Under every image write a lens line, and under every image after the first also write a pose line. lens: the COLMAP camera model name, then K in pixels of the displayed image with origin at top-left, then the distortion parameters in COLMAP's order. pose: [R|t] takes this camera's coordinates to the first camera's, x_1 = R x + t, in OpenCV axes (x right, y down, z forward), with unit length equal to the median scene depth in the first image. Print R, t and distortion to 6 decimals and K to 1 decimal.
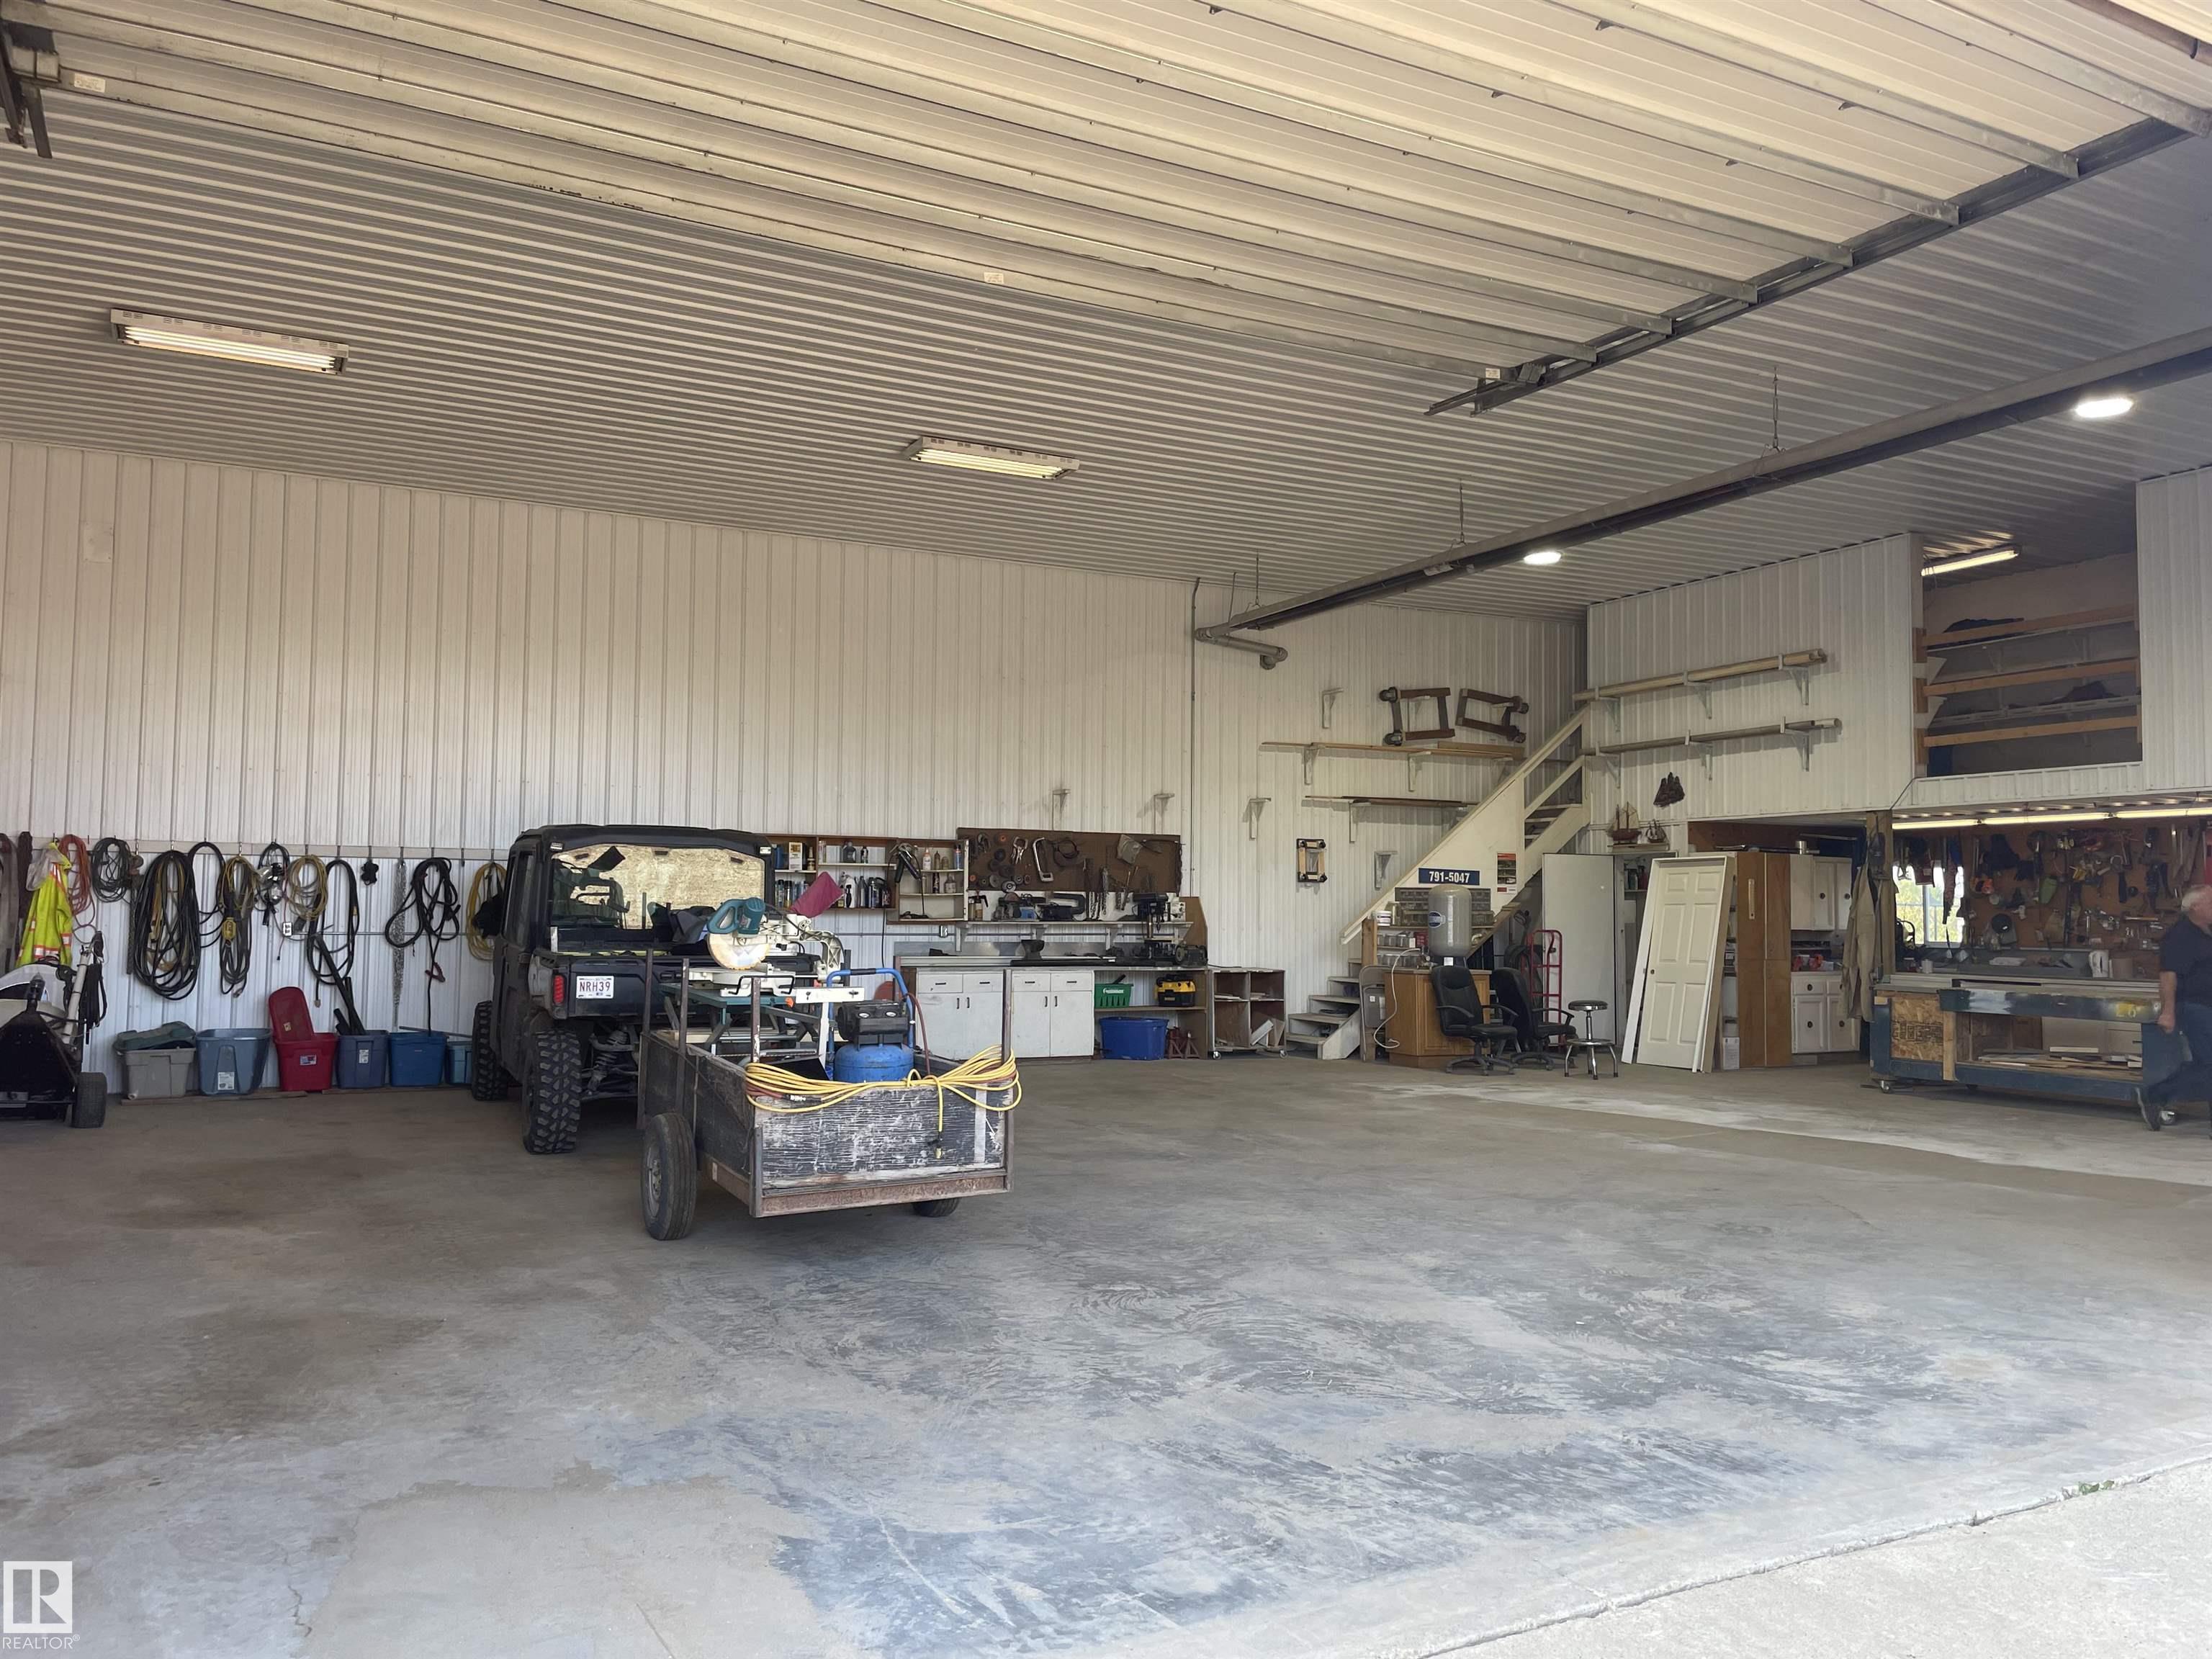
lens RADIAL K [[1670.3, 0, 1107.1], [0, 1670.3, 814.7], [0, 0, 1]] dist [0.095053, -0.132630]
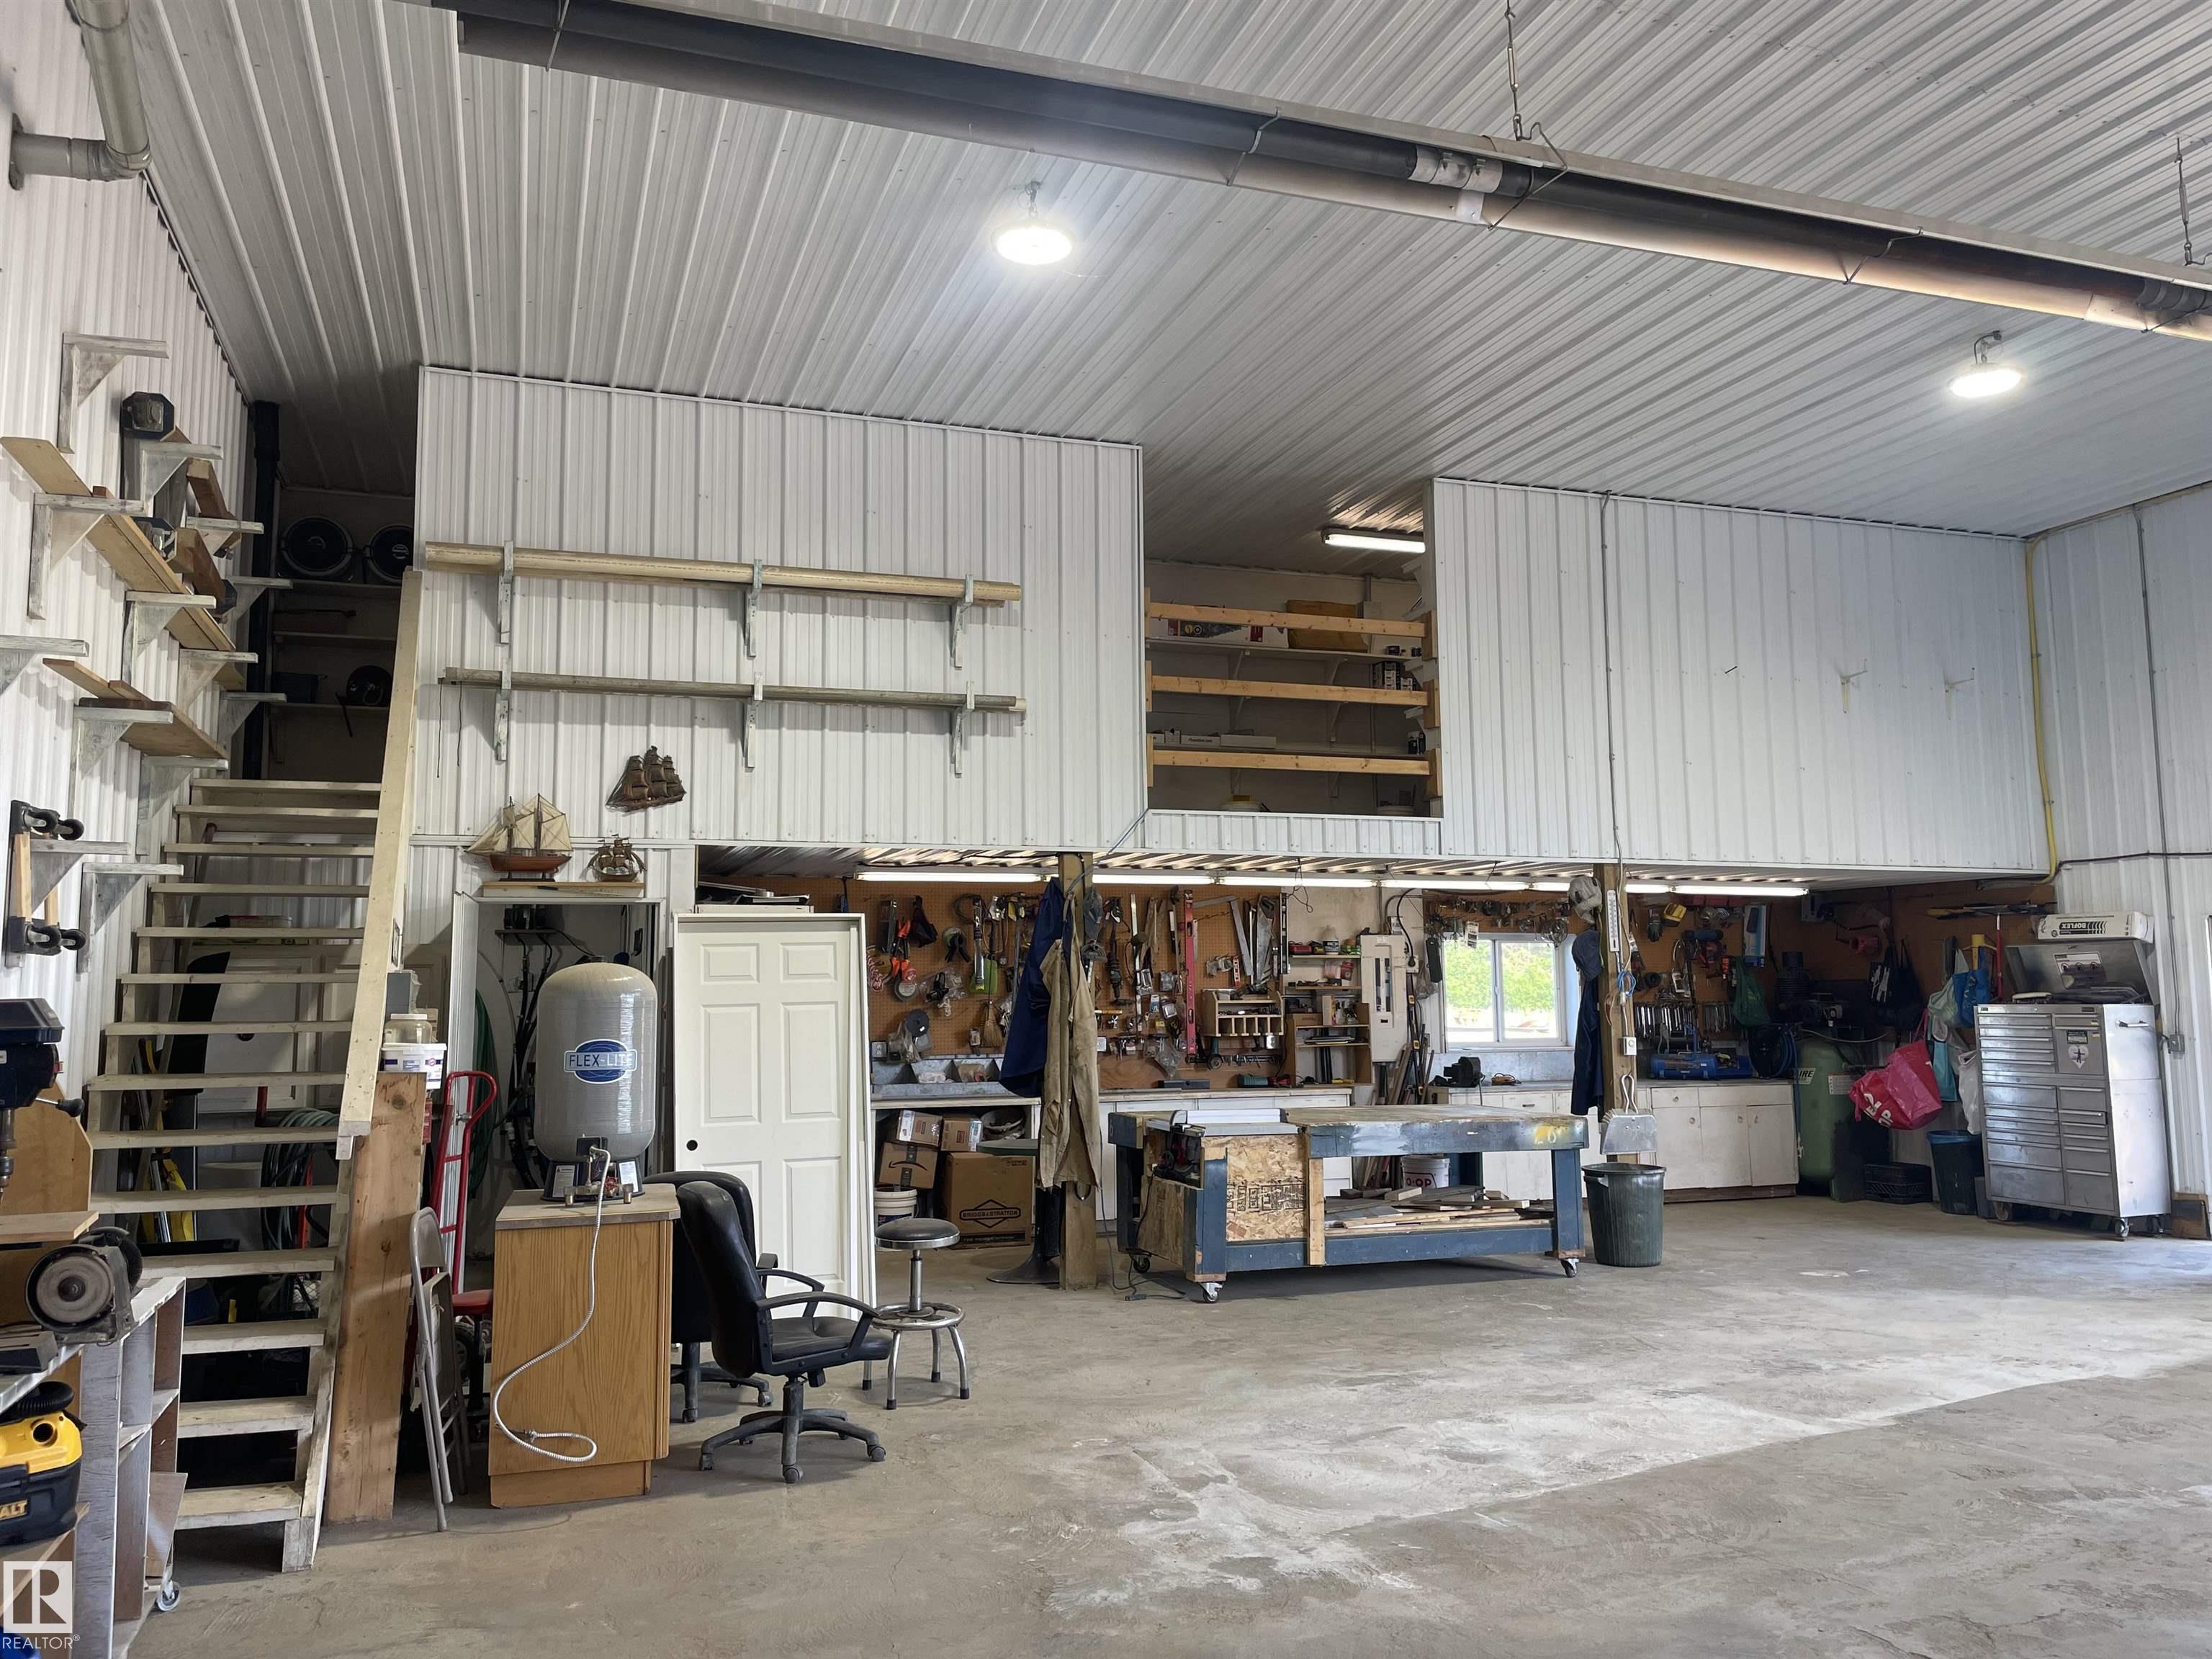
lens RADIAL K [[1670.3, 0, 1107.1], [0, 1670.3, 814.7], [0, 0, 1]] dist [0.095053, -0.132630]
pose [[0.142727, 0.094077, 0.985281, -0.154950], [-0.049524, 0.994904, -0.087822, 0.035068], [-0.988522, -0.036260, 0.146659, 0.820317]]
